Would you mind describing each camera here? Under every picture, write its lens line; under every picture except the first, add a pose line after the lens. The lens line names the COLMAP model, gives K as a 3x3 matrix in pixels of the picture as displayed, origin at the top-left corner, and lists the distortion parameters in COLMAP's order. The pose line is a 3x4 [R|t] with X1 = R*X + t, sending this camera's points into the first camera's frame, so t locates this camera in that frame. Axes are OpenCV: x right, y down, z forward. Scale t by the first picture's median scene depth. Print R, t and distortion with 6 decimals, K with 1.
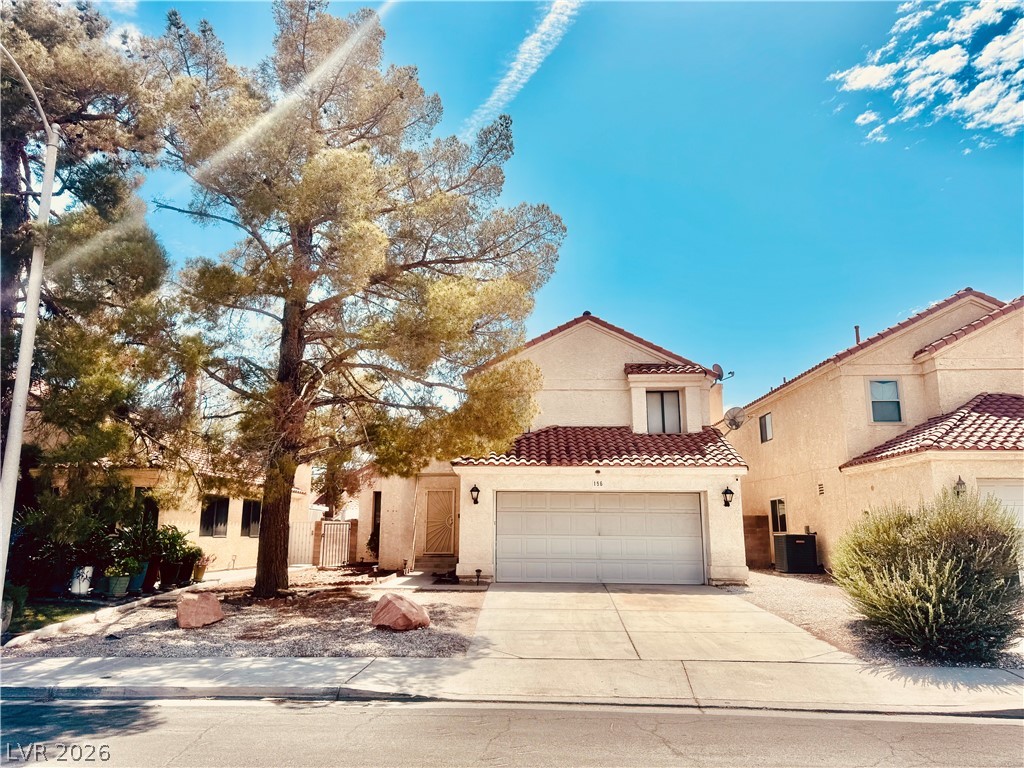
lens RADIAL K [[708.3, 0, 506.3], [0, 708.3, 384.0], [0, 0, 1]] dist [0.127087, -0.198657]
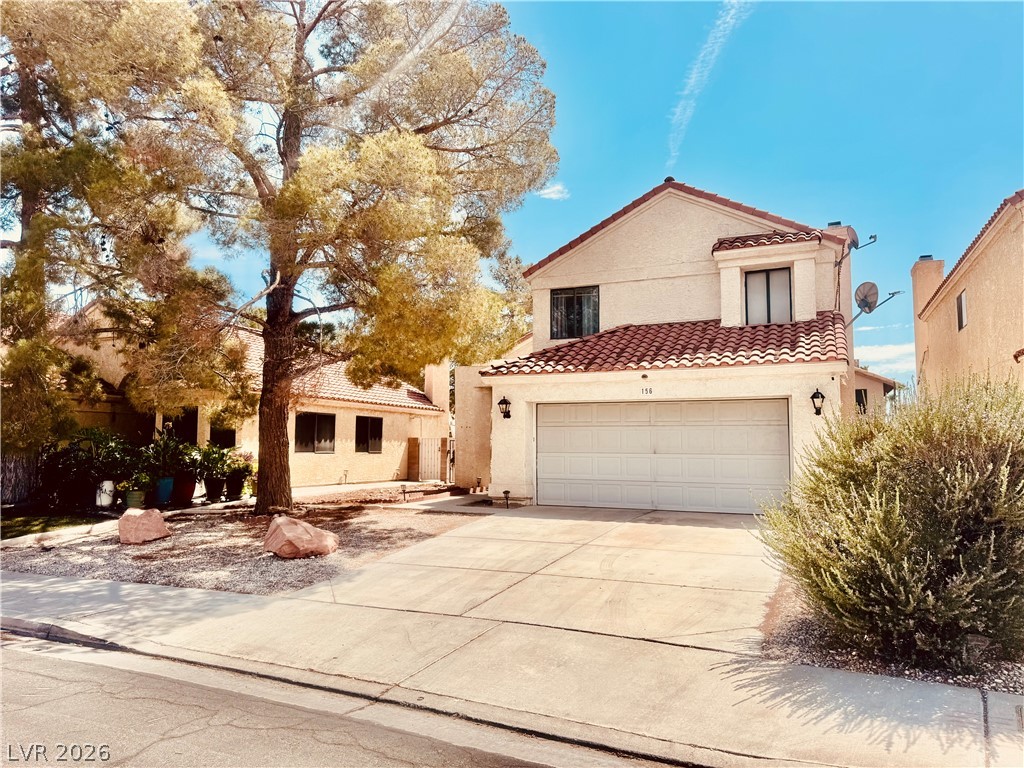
lens RADIAL K [[712.5, 0, 511.5], [0, 712.5, 396.9], [0, 0, 1]] dist [0.078476, -0.096357]
pose [[0.934361, -0.026347, -0.355353, 0.267478], [0.072998, 0.990265, 0.118518, 0.038250], [0.348771, -0.136679, 0.927188, 0.187985]]
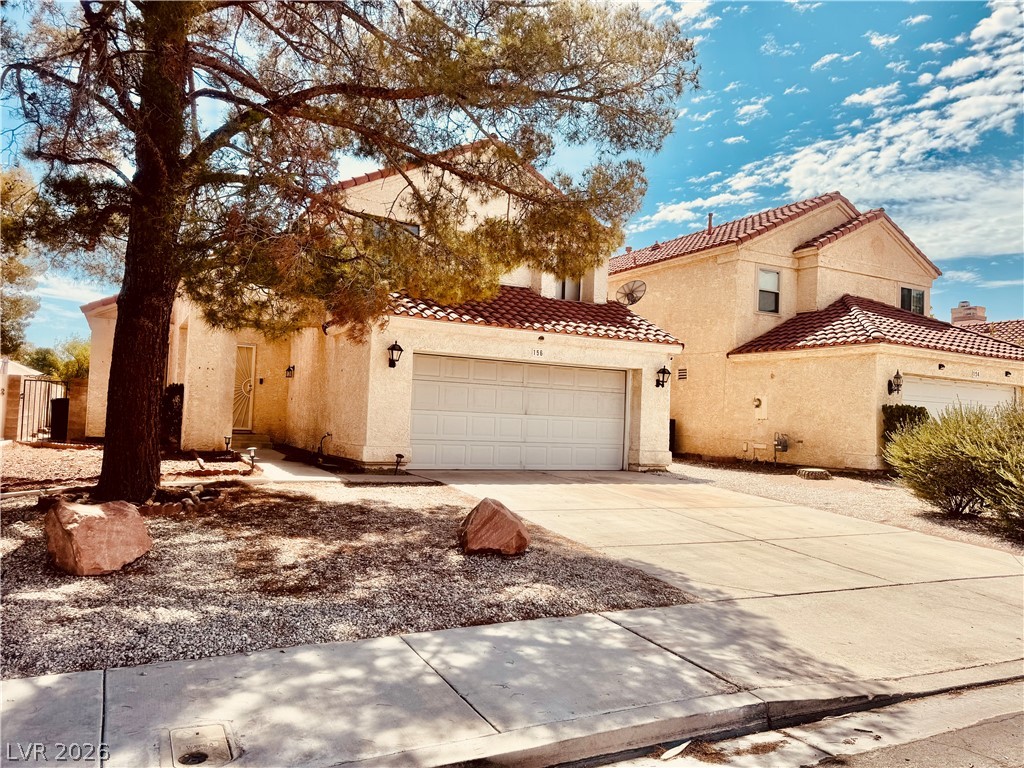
lens RADIAL K [[708.3, 0, 506.3], [0, 708.3, 384.0], [0, 0, 1]] dist [0.127087, -0.198657]
pose [[0.870165, 0.054894, 0.489694, -0.289146], [-0.136635, 0.981687, 0.132749, 0.071361], [-0.473439, -0.182423, 0.861729, 0.307957]]
